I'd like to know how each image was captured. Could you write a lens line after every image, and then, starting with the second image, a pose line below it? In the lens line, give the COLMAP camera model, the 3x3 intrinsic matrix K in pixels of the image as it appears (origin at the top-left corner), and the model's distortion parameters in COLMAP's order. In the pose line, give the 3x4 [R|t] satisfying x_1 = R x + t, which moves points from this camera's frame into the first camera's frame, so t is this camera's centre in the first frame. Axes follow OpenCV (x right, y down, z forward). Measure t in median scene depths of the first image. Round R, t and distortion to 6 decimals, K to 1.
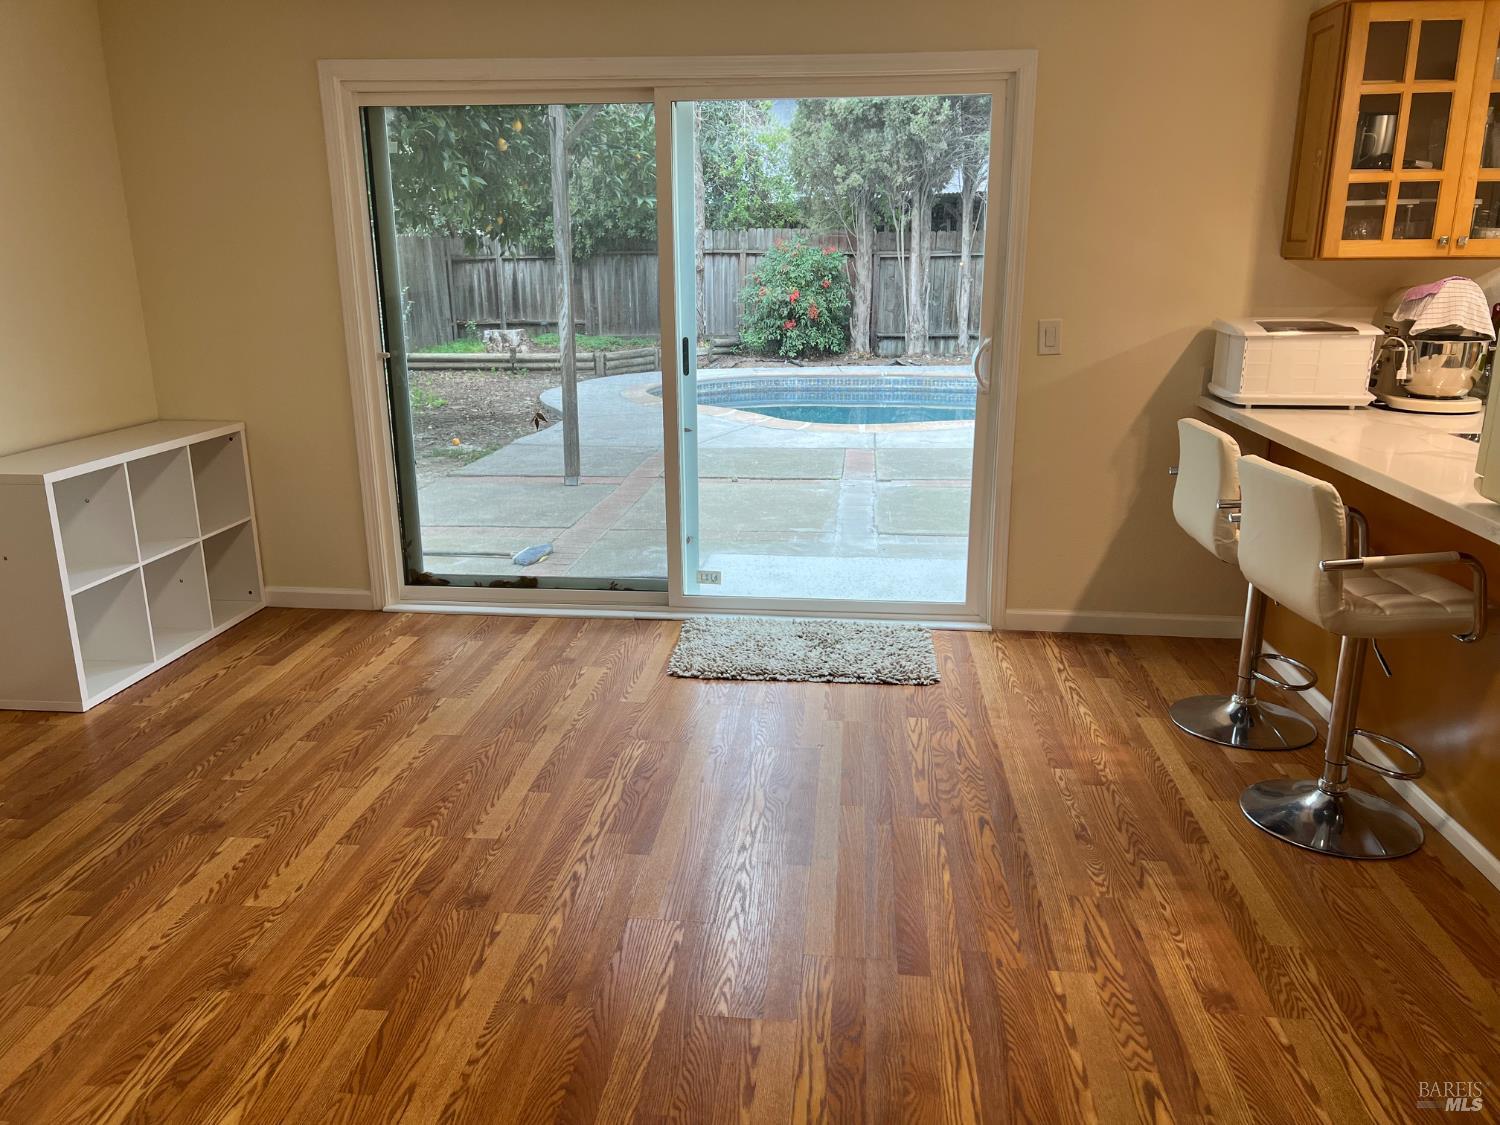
lens RADIAL K [[1129.1, 0, 750.9], [0, 1129.1, 564.0], [0, 0, 1]] dist [0.020661, -0.019765]
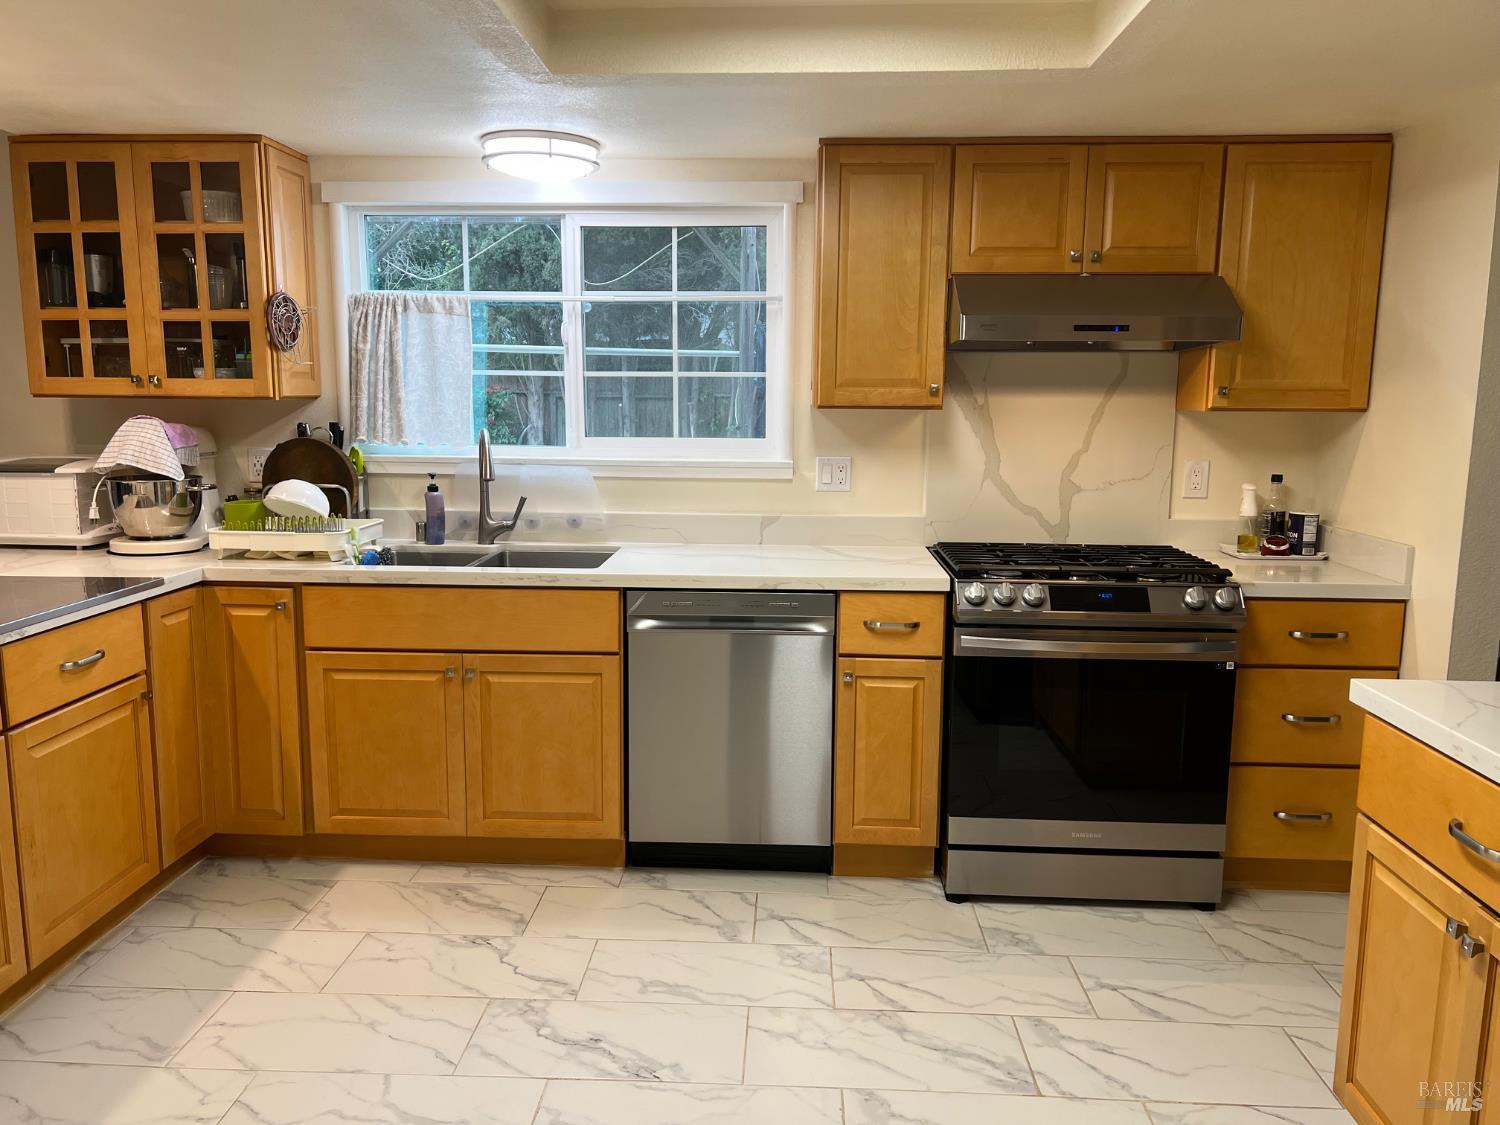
lens RADIAL K [[1129.1, 0, 746.0], [0, 1129.1, 561.0], [0, 0, 1]] dist [0.020661, -0.019765]
pose [[0.998729, 0.008767, 0.049626, 1.082418], [-0.002696, 0.992637, -0.121095, -0.013141], [-0.050323, 0.120808, 0.991400, 0.025163]]
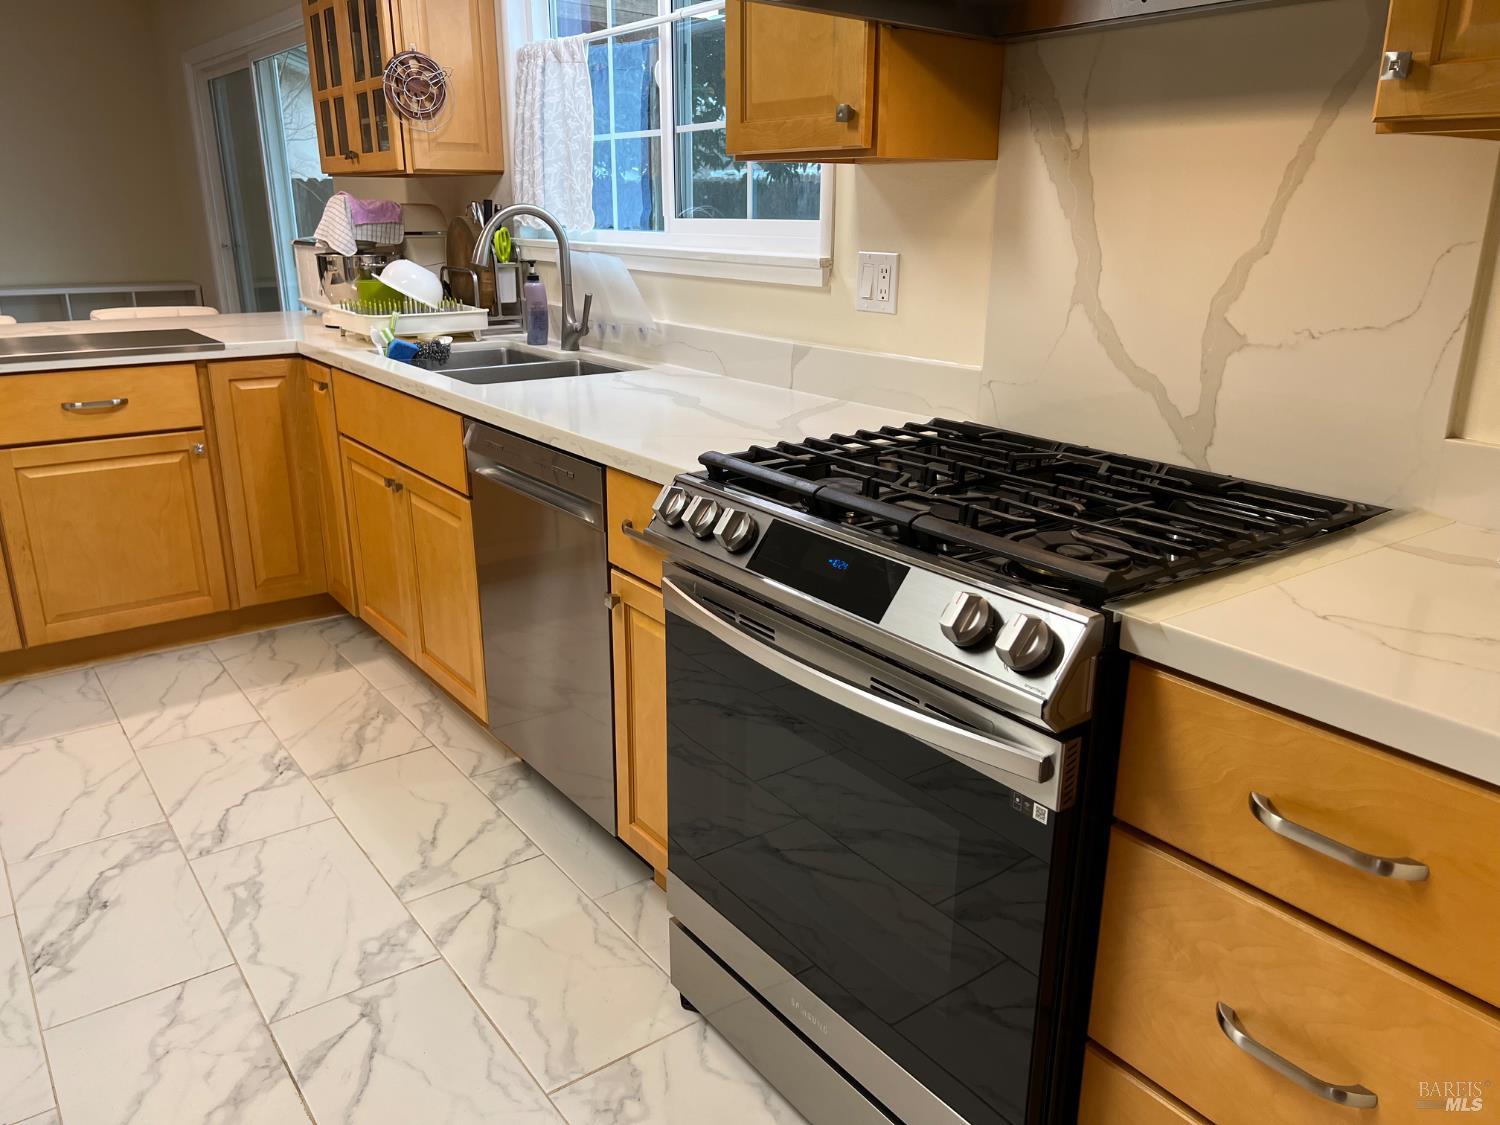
lens RADIAL K [[1129.1, 0, 749.1], [0, 1129.1, 569.0], [0, 0, 1]] dist [0.020661, -0.019765]
pose [[0.663133, 0.239878, -0.709023, 3.498804], [-0.208055, 0.968999, 0.133244, -0.531356], [0.719005, 0.059158, 0.692483, 2.353421]]
